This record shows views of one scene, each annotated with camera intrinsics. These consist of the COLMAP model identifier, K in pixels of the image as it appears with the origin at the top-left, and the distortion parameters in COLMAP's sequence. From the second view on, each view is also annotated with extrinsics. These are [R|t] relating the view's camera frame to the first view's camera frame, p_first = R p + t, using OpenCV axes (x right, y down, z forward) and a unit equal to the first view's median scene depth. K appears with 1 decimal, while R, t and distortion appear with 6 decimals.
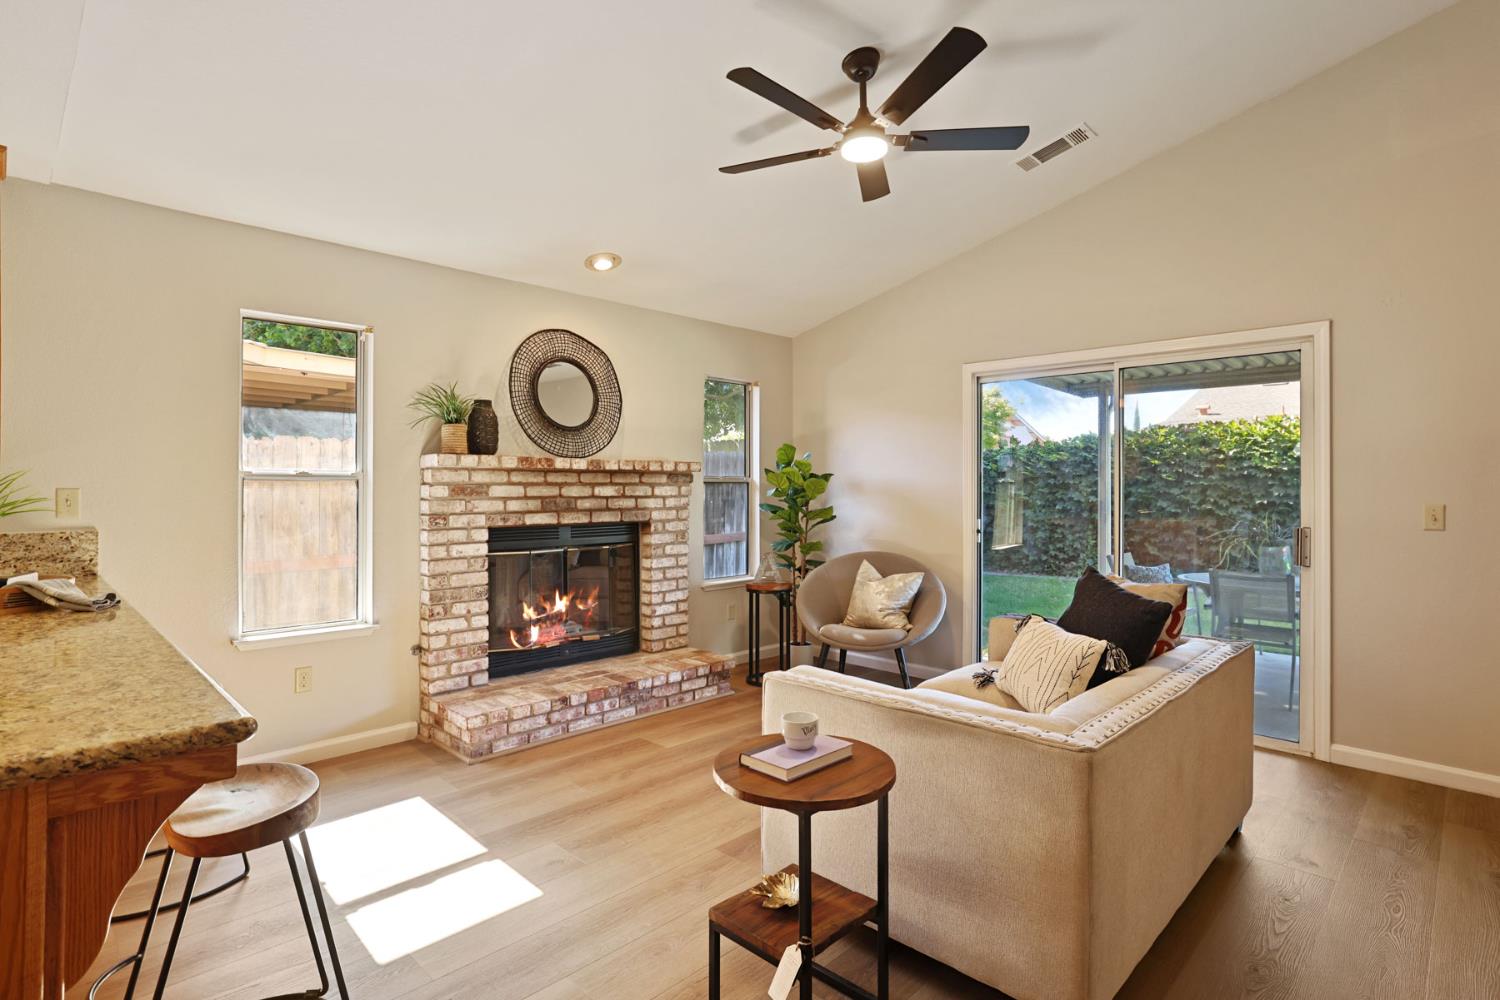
lens RADIAL K [[756.8, 0, 746.5], [0, 756.8, 488.5], [0, 0, 1]] dist [-0.037589, 0.026034]
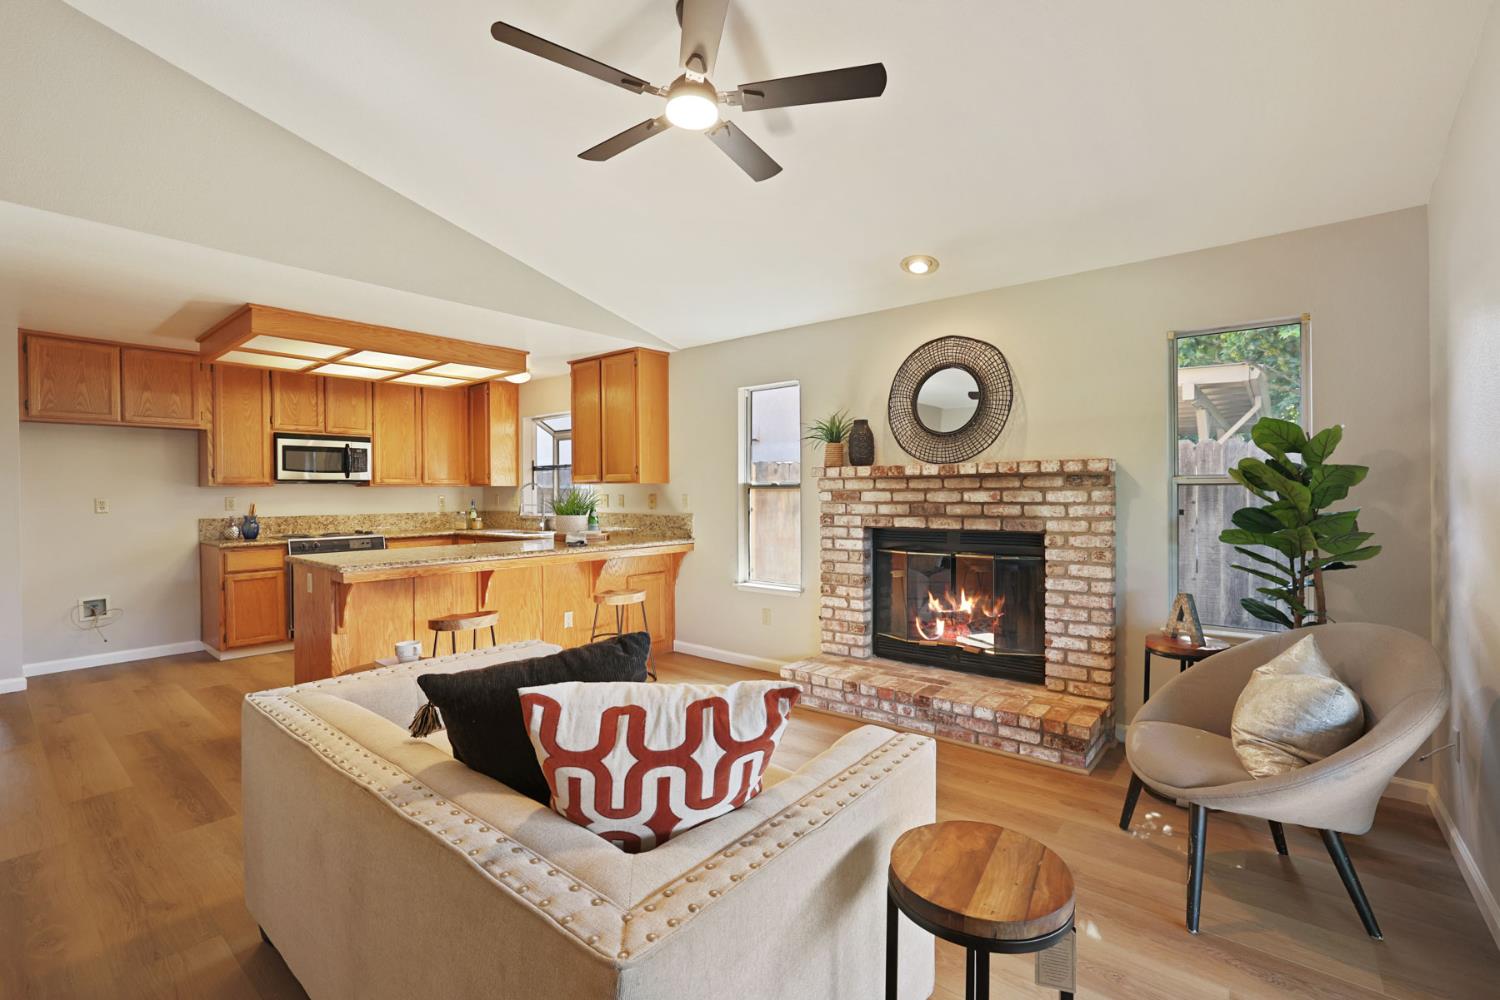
lens RADIAL K [[655.9, 0, 750.0], [0, 655.9, 500.0], [0, 0, 1]] dist [-0.039529, 0.000130]
pose [[0.101125, 0.007073, -0.994849, 0.598678], [0.002774, 0.999969, 0.007391, 0.000846], [0.994870, -0.003507, 0.101102, 0.647506]]
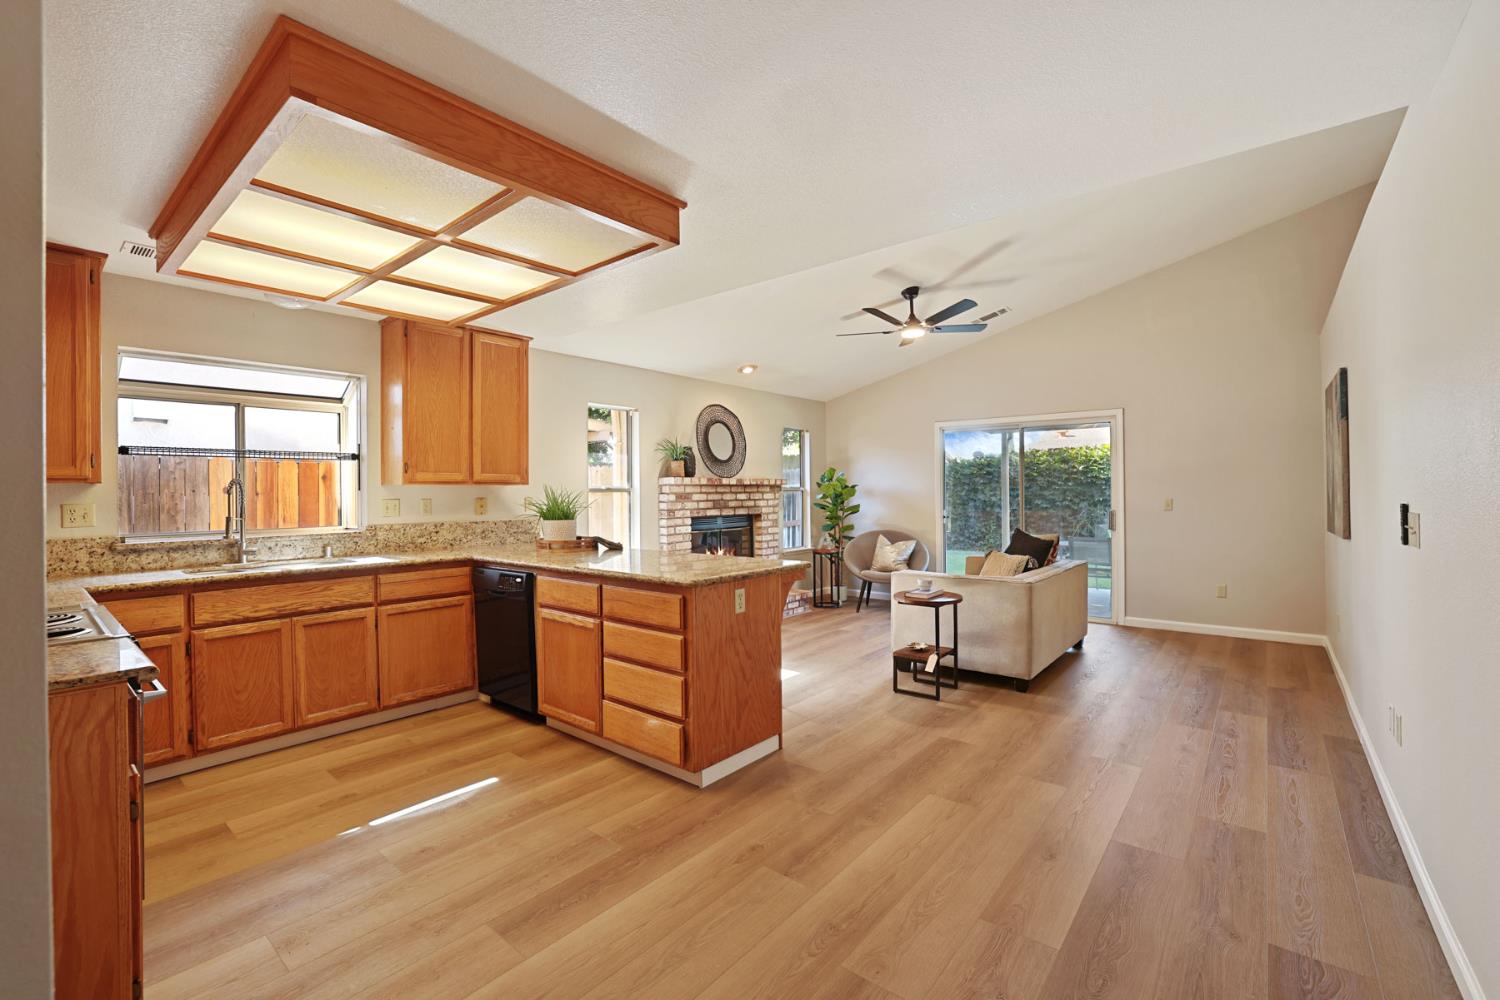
lens RADIAL K [[646.4, 0, 746.8], [0, 646.4, 495.4], [0, 0, 1]] dist [-0.043418, 0.011900]
pose [[0.995963, -0.010743, 0.089118, -0.313029], [0.010572, 0.999941, 0.002393, -0.002727], [-0.089138, -0.001441, 0.996018, -0.503522]]
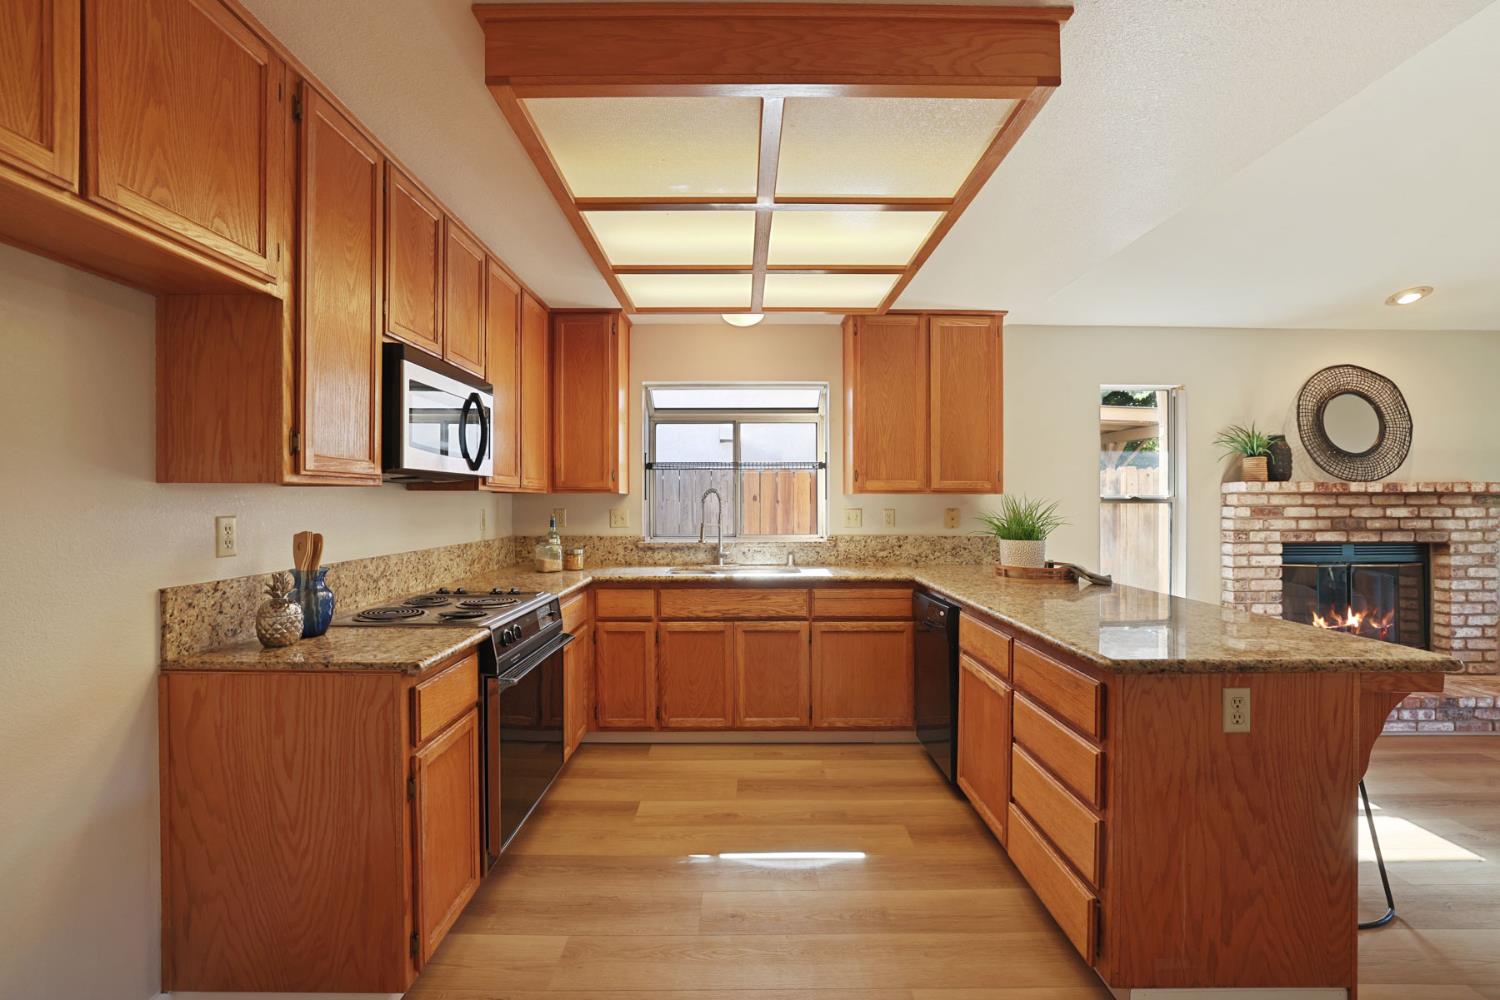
lens RADIAL K [[665.0, 0, 742.5], [0, 665.0, 504.2], [0, 0, 1]] dist [-0.049455, 0.017885]
pose [[0.705452, 0.000705, -0.708757, -0.198055], [-0.001041, 0.999999, -0.000042, -0.006901], [0.708757, 0.000768, 0.705453, -0.285847]]
